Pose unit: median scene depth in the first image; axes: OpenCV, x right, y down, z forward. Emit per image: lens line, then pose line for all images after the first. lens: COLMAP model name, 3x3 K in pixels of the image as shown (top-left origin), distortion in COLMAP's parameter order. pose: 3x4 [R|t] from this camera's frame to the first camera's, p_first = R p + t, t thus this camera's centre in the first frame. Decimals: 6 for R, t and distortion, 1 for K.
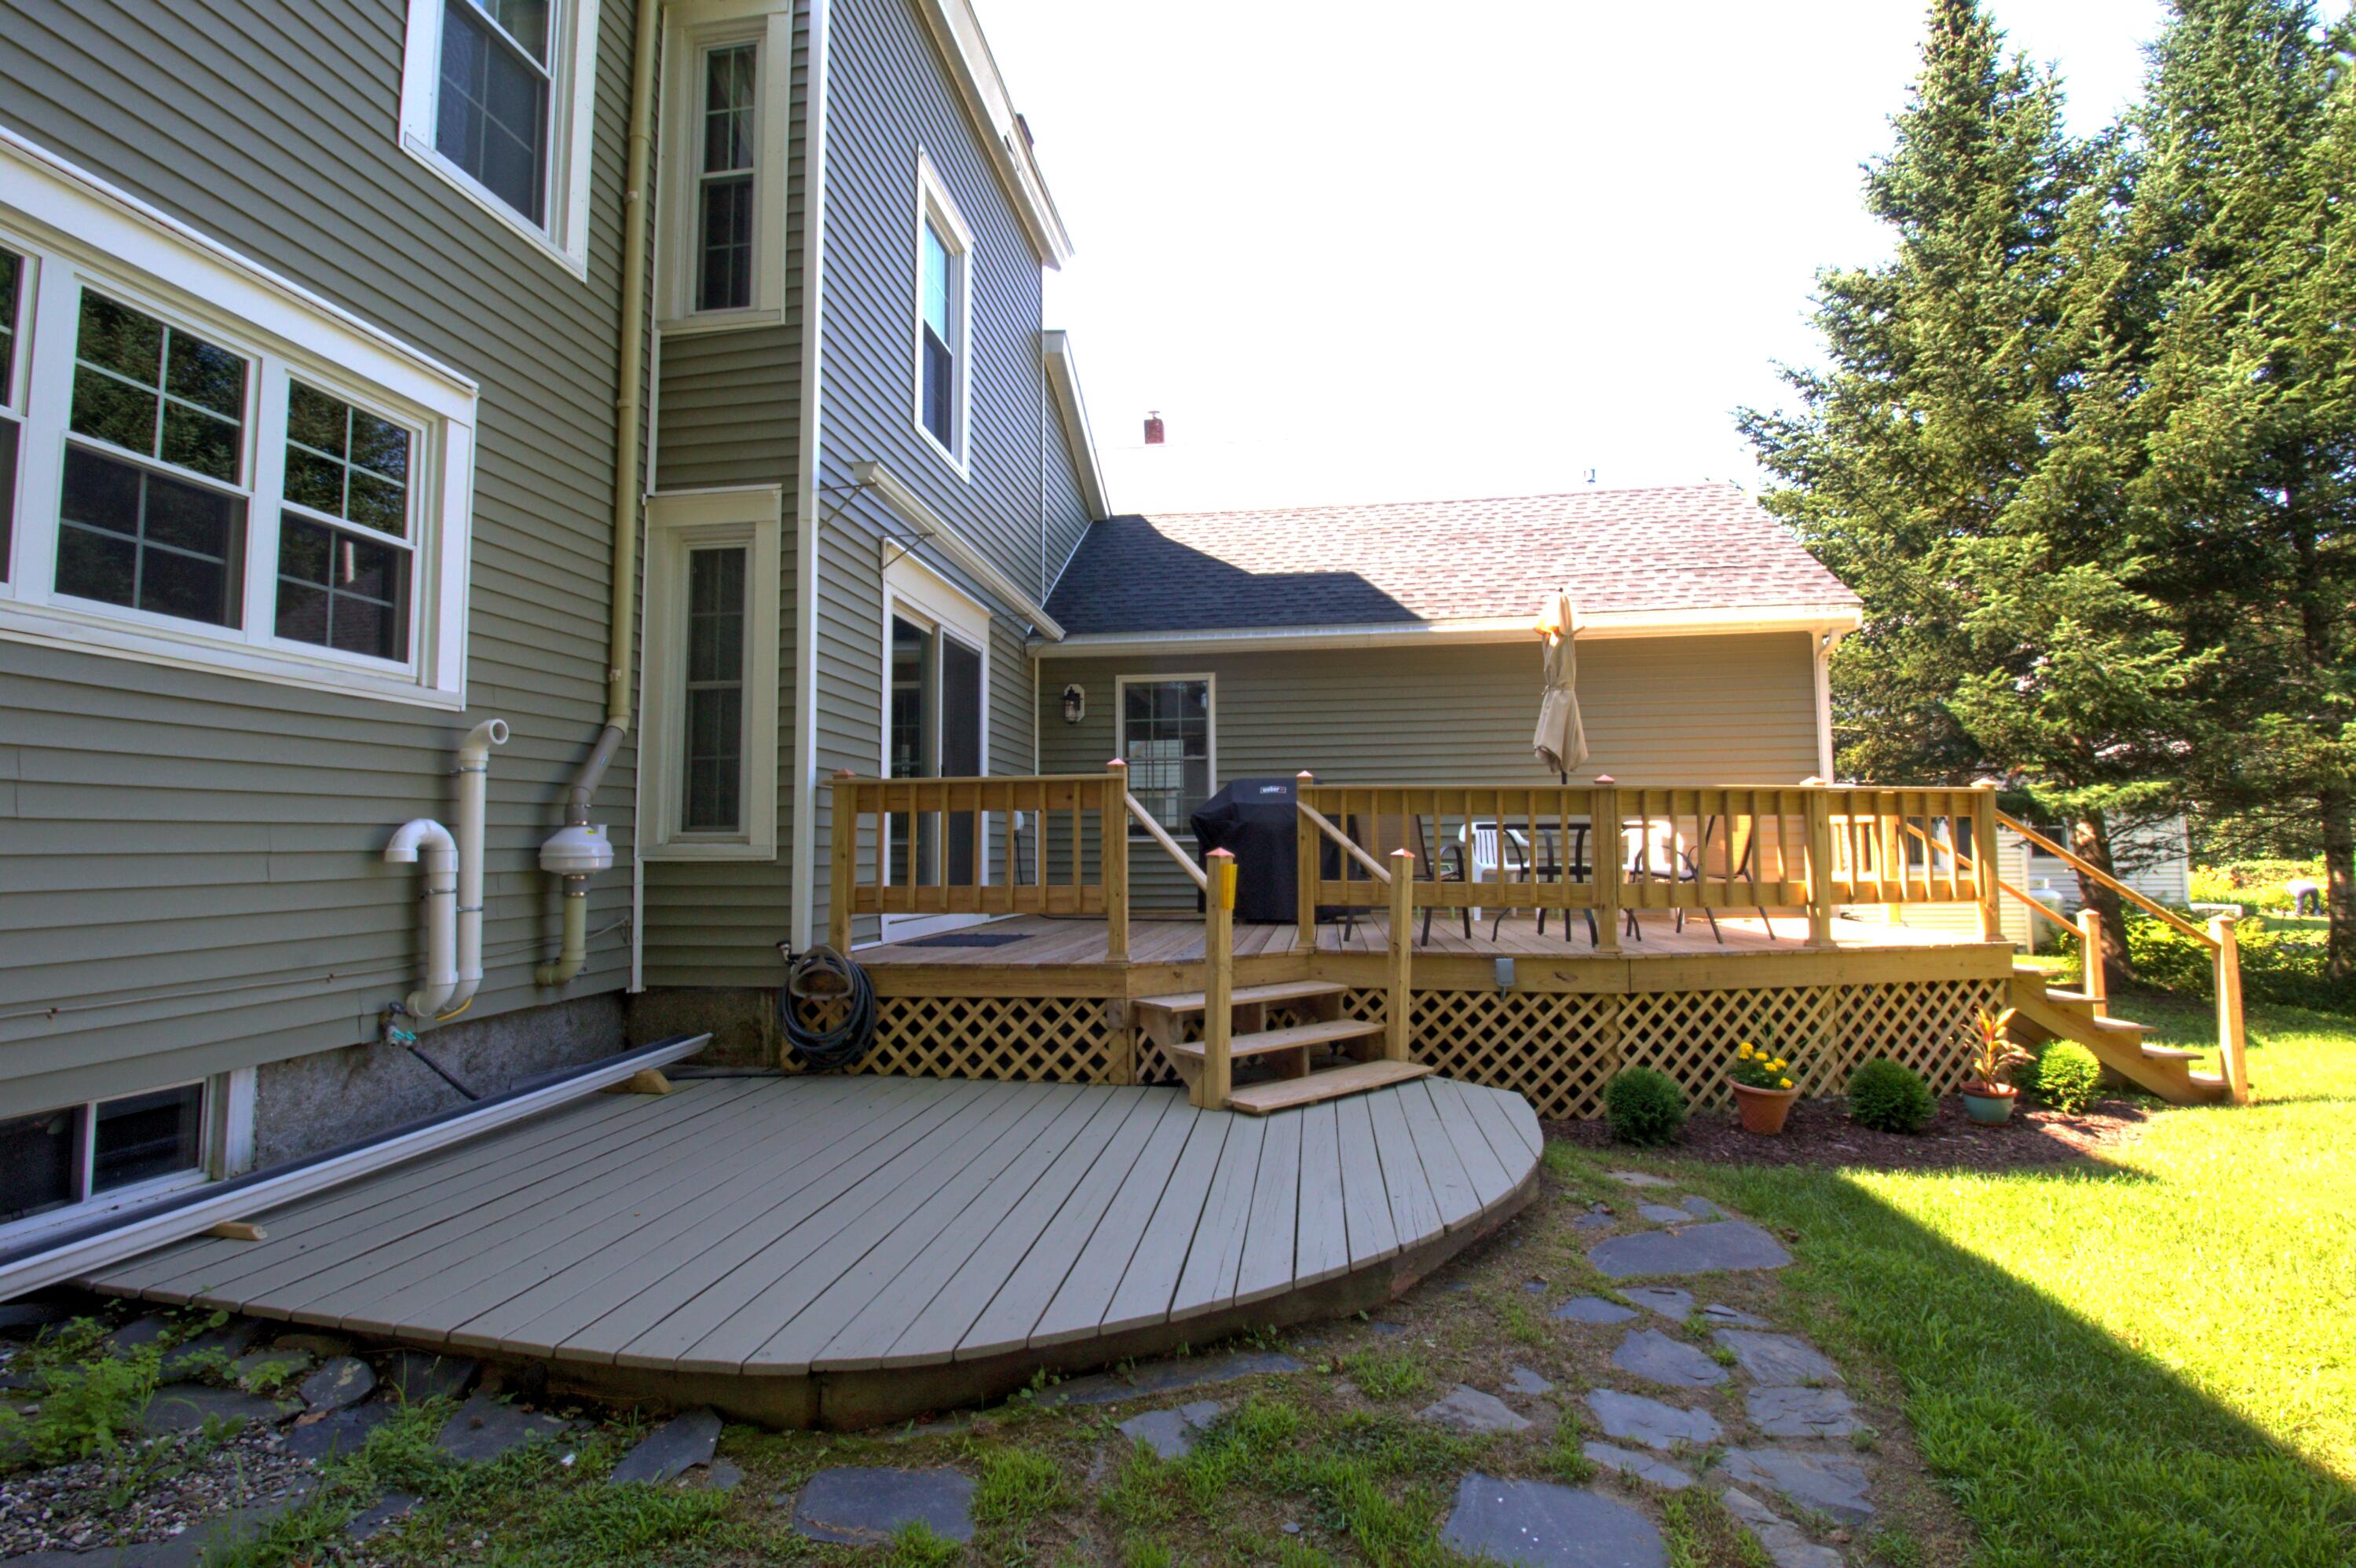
lens RADIAL K [[1078.9, 0, 1174.7], [0, 1078.9, 776.8], [0, 0, 1]] dist [-0.010812, -0.006629]
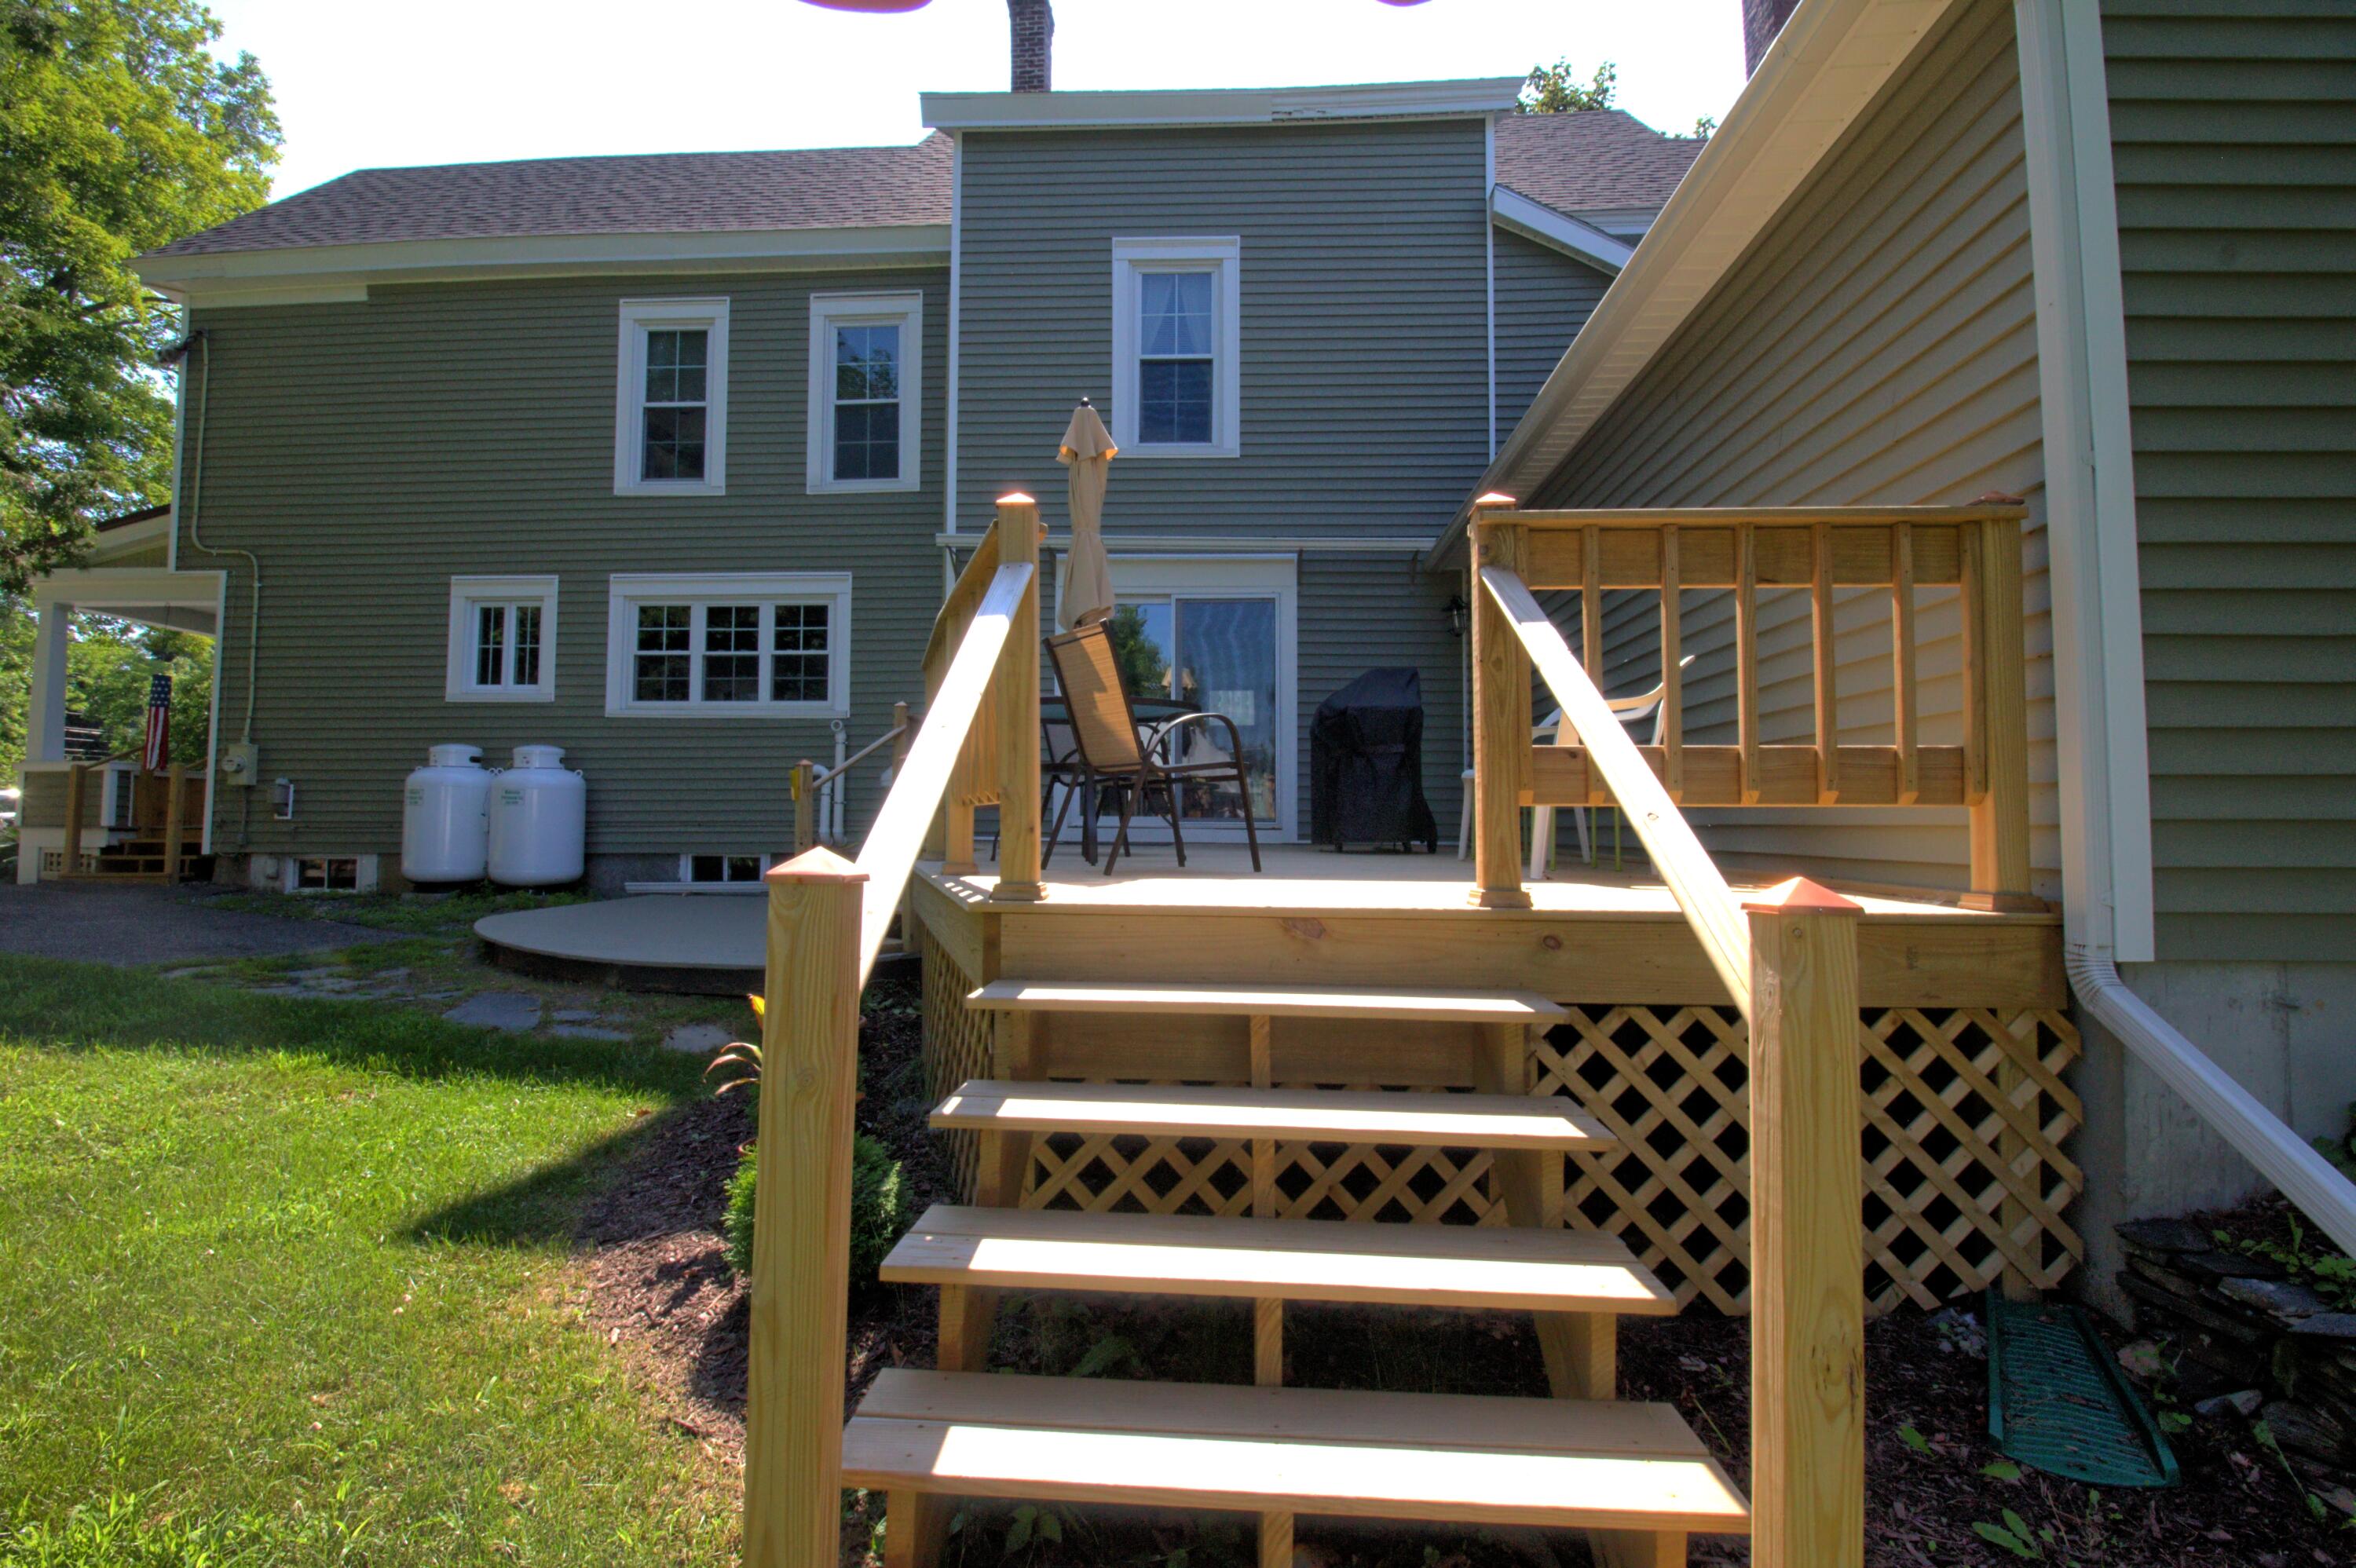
lens RADIAL K [[1078.9, 0, 1174.7], [0, 1078.9, 776.8], [0, 0, 1]] dist [-0.010812, -0.006629]
pose [[0.075528, -0.040024, -0.996340, 1.746503], [0.056815, 0.997744, -0.035774, 0.195131], [0.995524, -0.053905, 0.077631, 1.568670]]
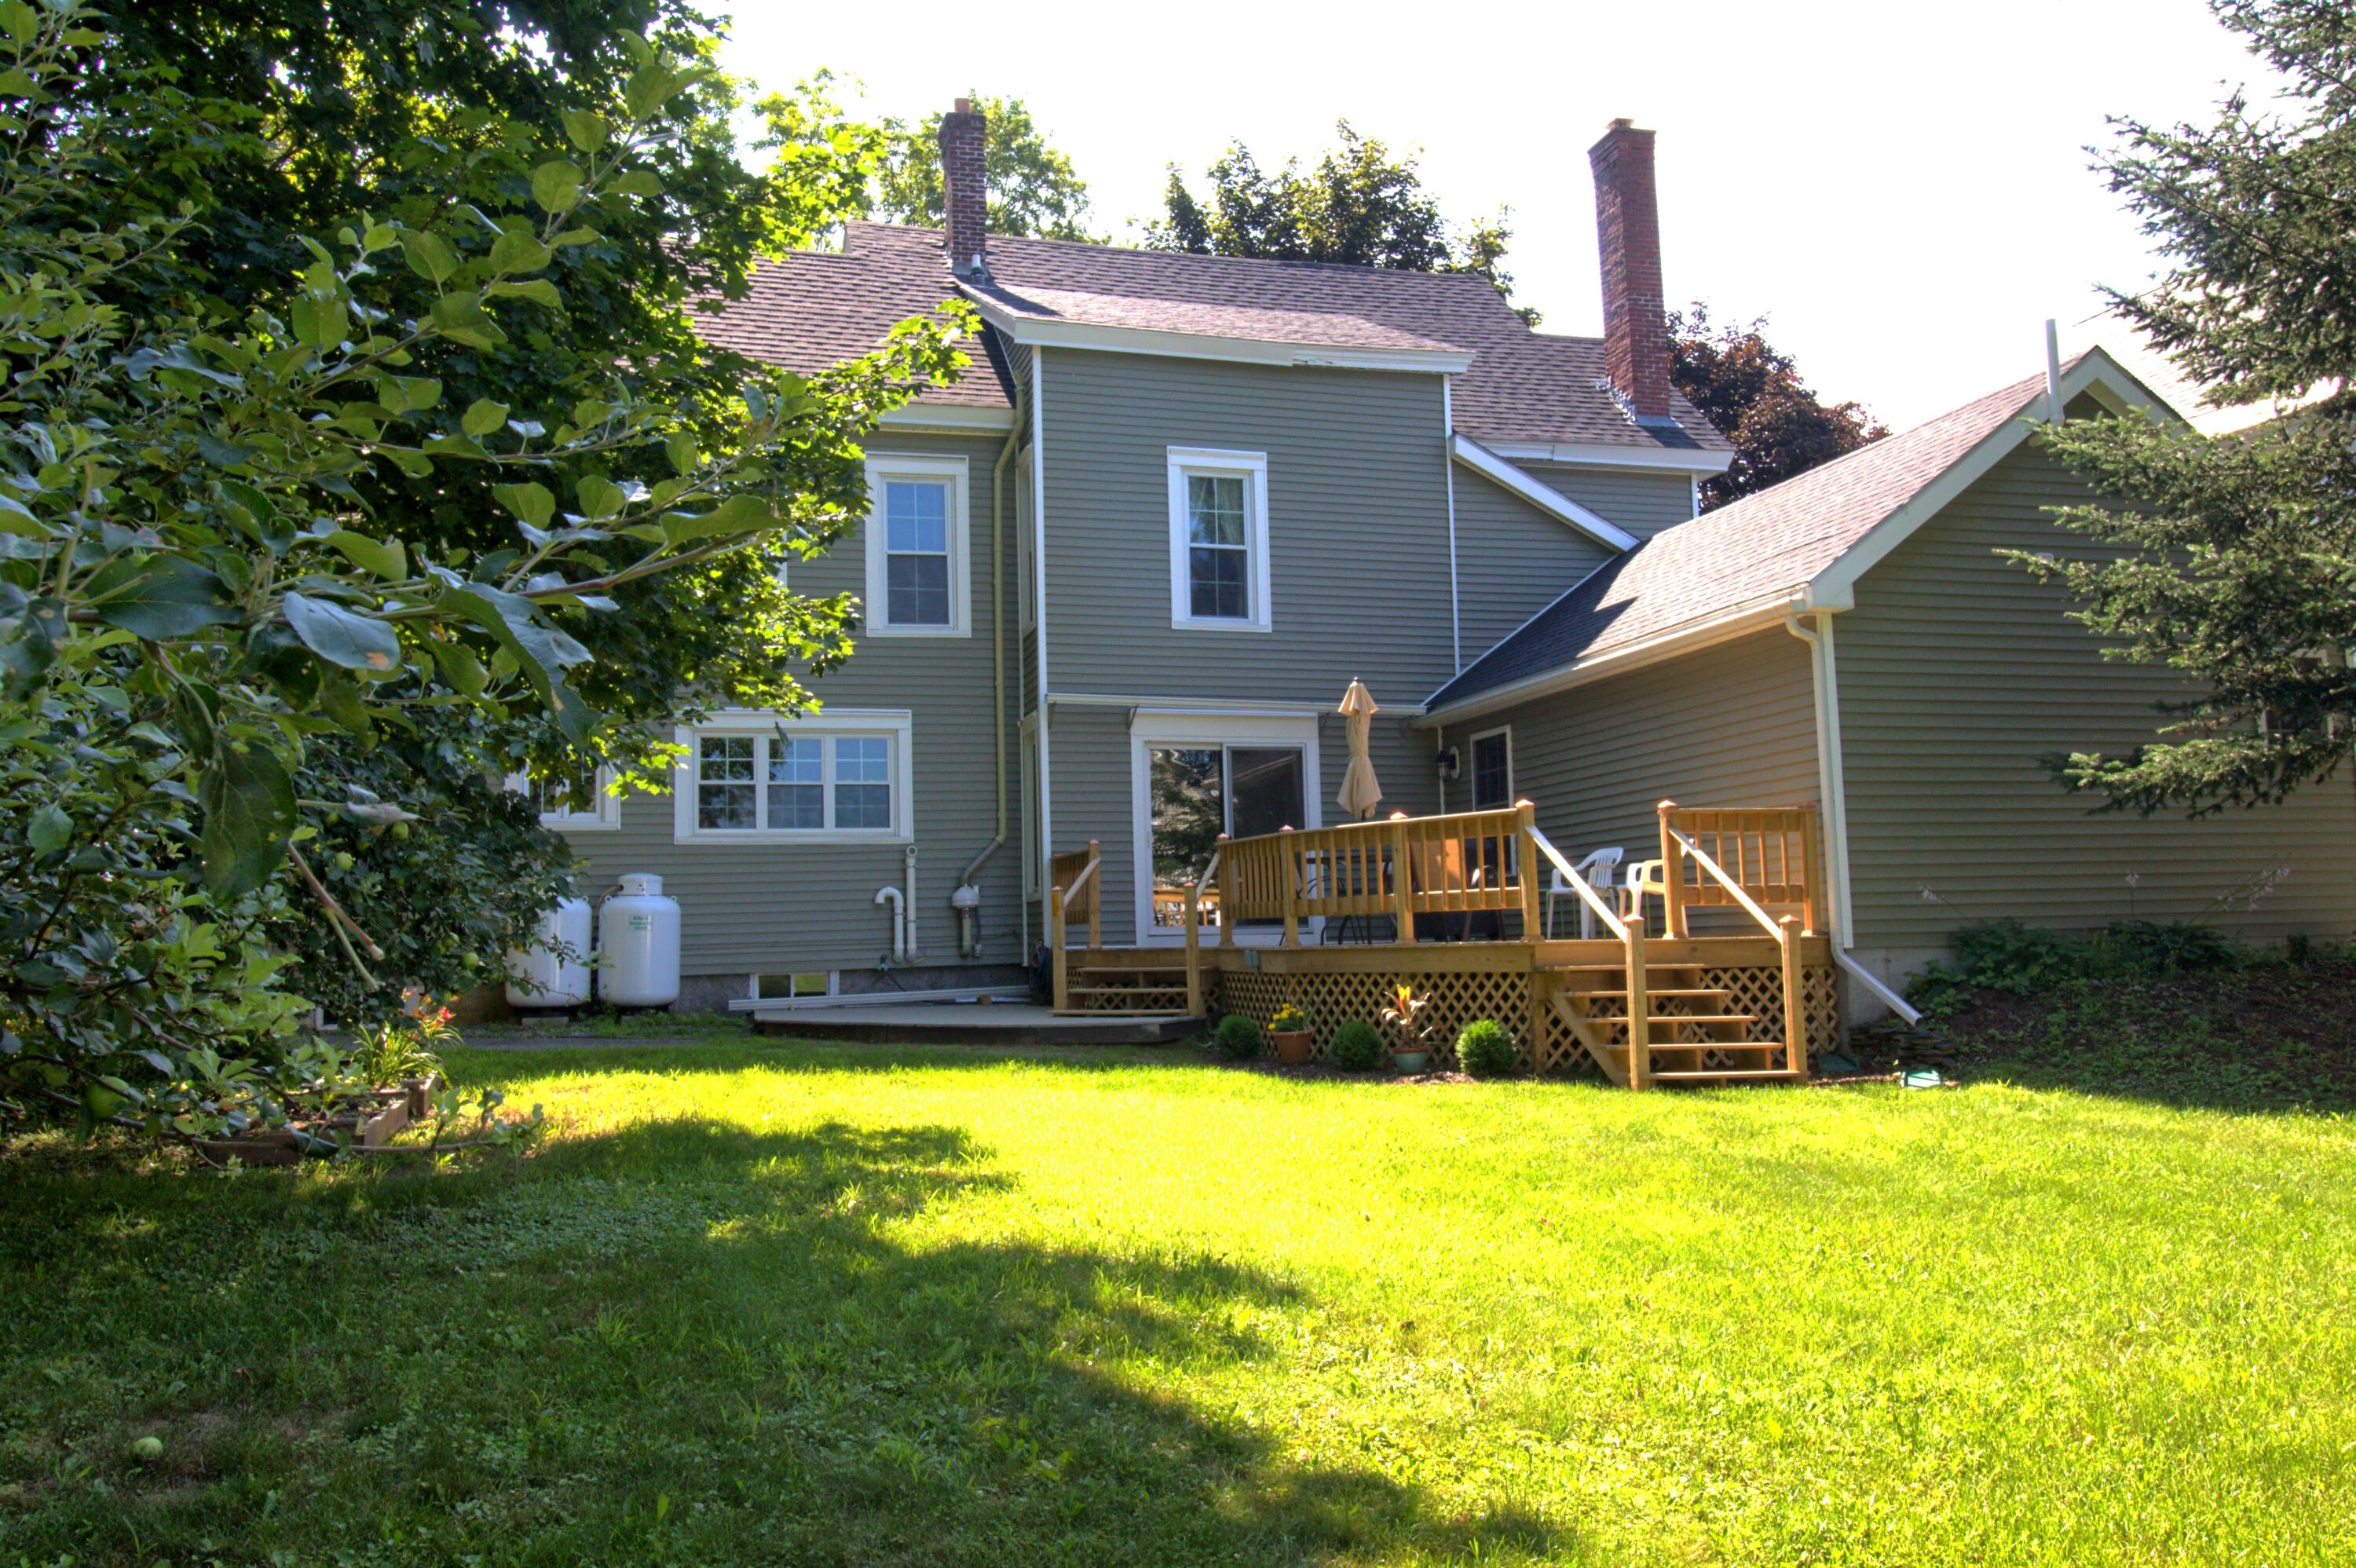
lens RADIAL K [[1827.3, 0, 1178.0], [0, 1827.3, 784.0], [0, 0, 1]] dist [0.011750, 0.002286]
pose [[0.413718, -0.088353, -0.906108, 3.607848], [0.081216, 0.994893, -0.059928, 0.112588], [0.906775, -0.048798, 0.418781, -0.226635]]
